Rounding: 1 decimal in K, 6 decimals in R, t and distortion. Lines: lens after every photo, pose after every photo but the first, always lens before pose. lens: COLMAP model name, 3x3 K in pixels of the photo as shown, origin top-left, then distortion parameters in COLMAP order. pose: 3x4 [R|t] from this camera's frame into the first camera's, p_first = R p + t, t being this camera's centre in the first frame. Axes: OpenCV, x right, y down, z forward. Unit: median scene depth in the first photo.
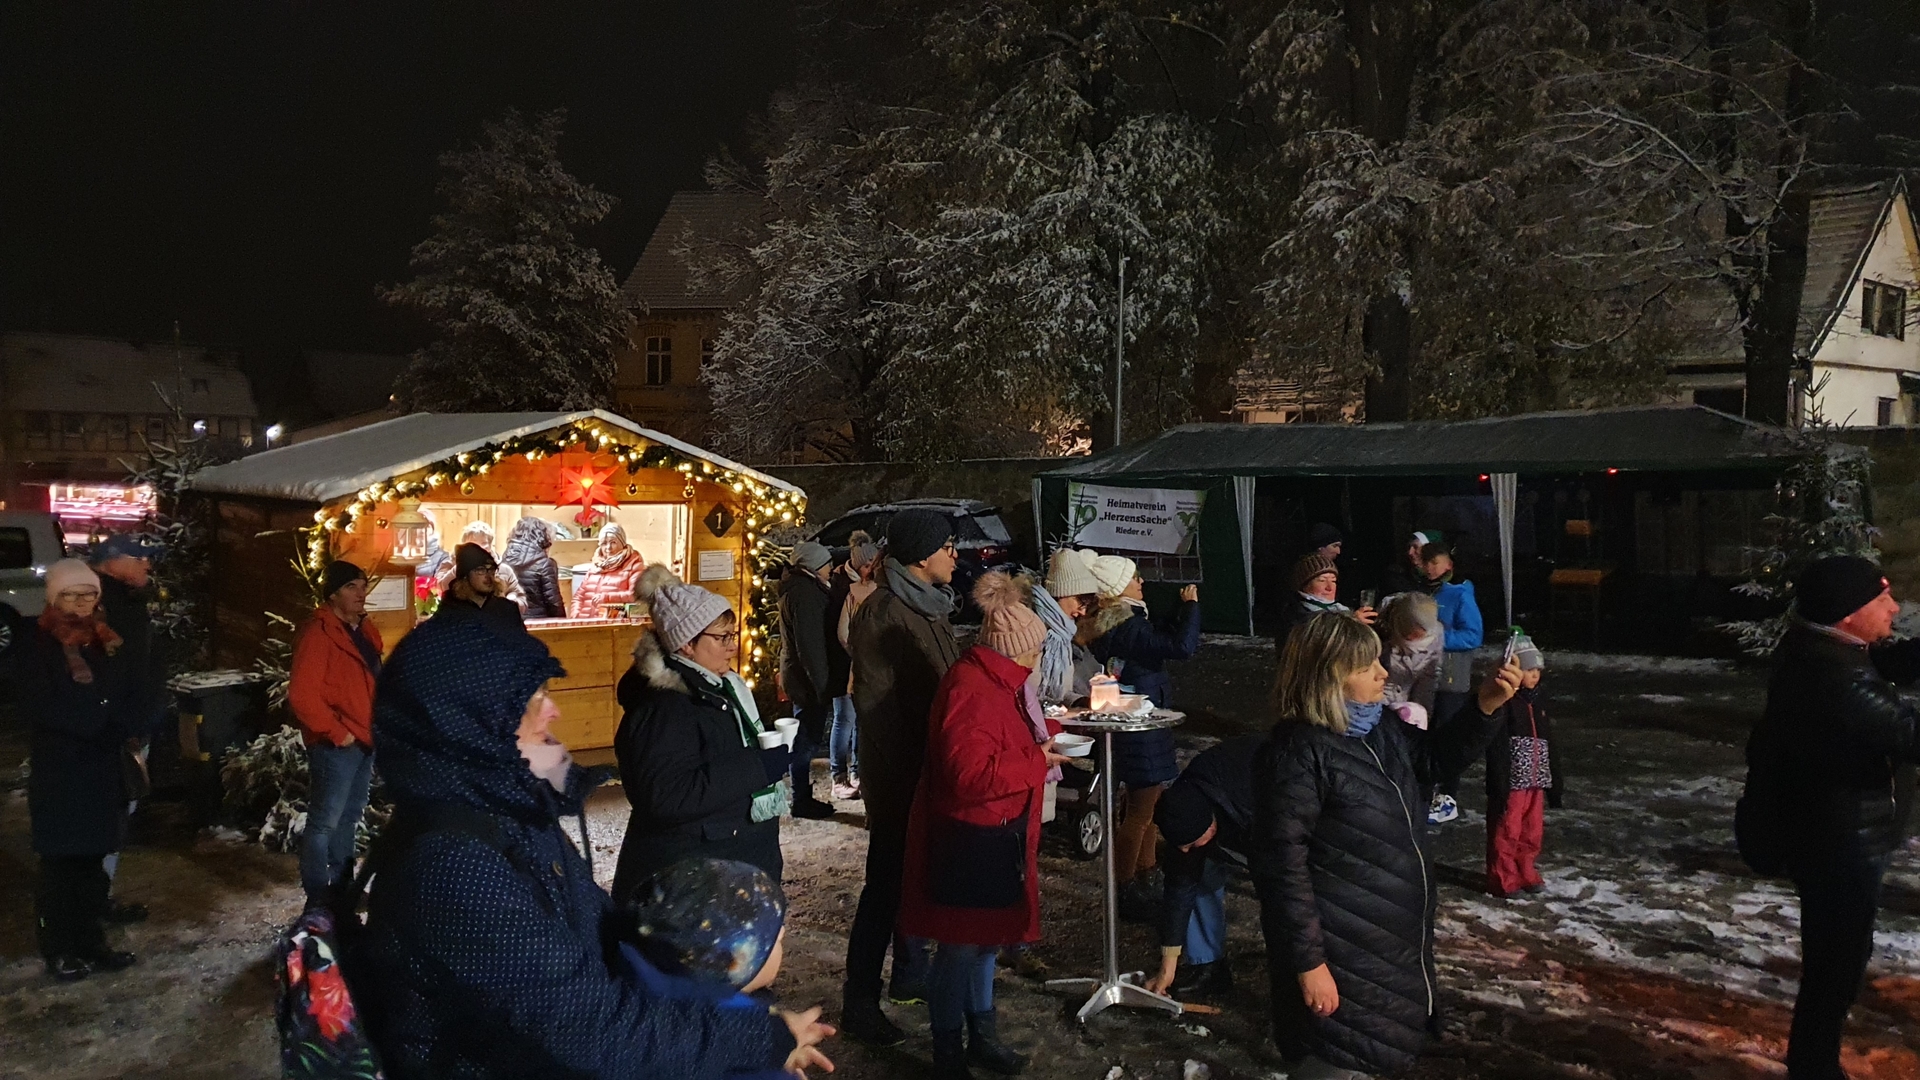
lens RADIAL K [[1423.8, 0, 960.0], [0, 1423.8, 540.0], [0, 0, 1]] dist [-0.000285, -0.082472]
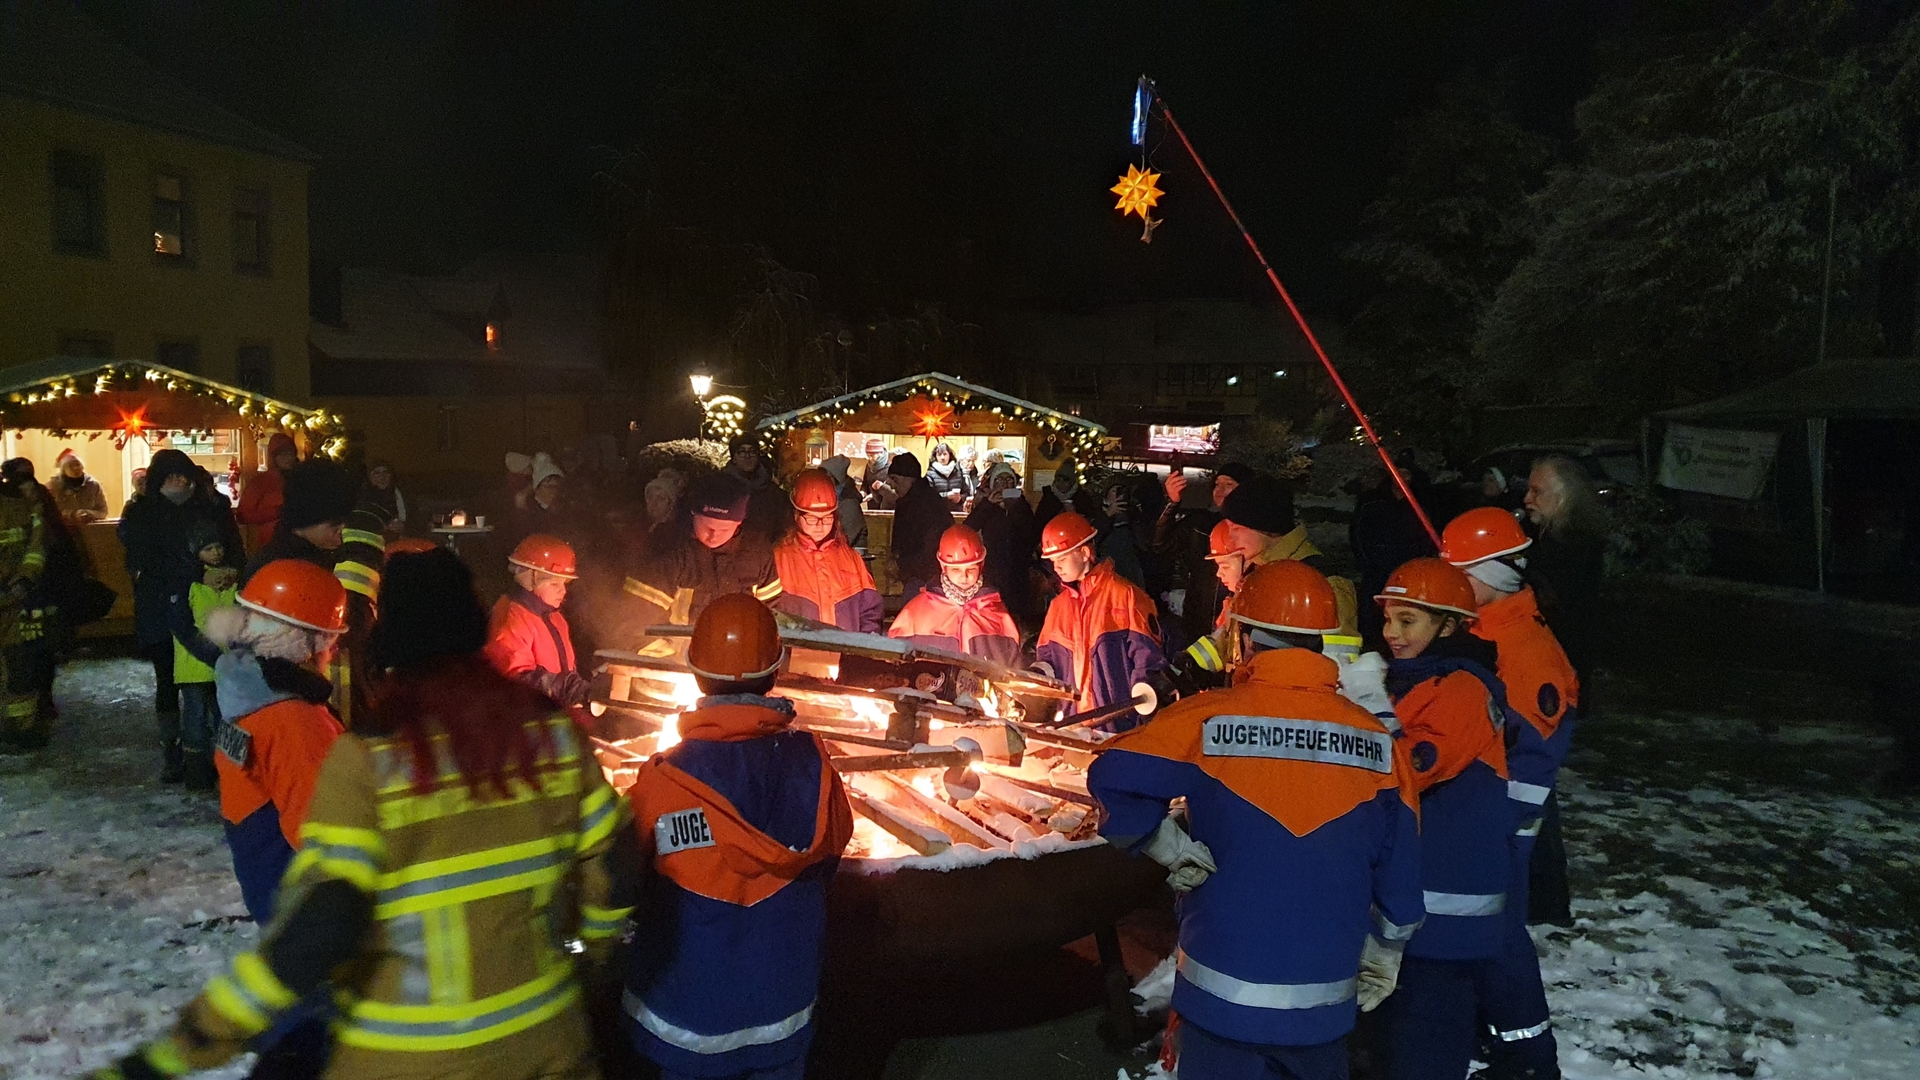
lens RADIAL K [[1423.8, 0, 960.0], [0, 1423.8, 540.0], [0, 0, 1]] dist [-0.000285, -0.082472]
pose [[0.718150, 0.058159, -0.693454, 0.419519], [-0.030091, 0.998165, 0.052552, 0.002986], [0.695237, -0.016874, 0.718582, -0.035066]]
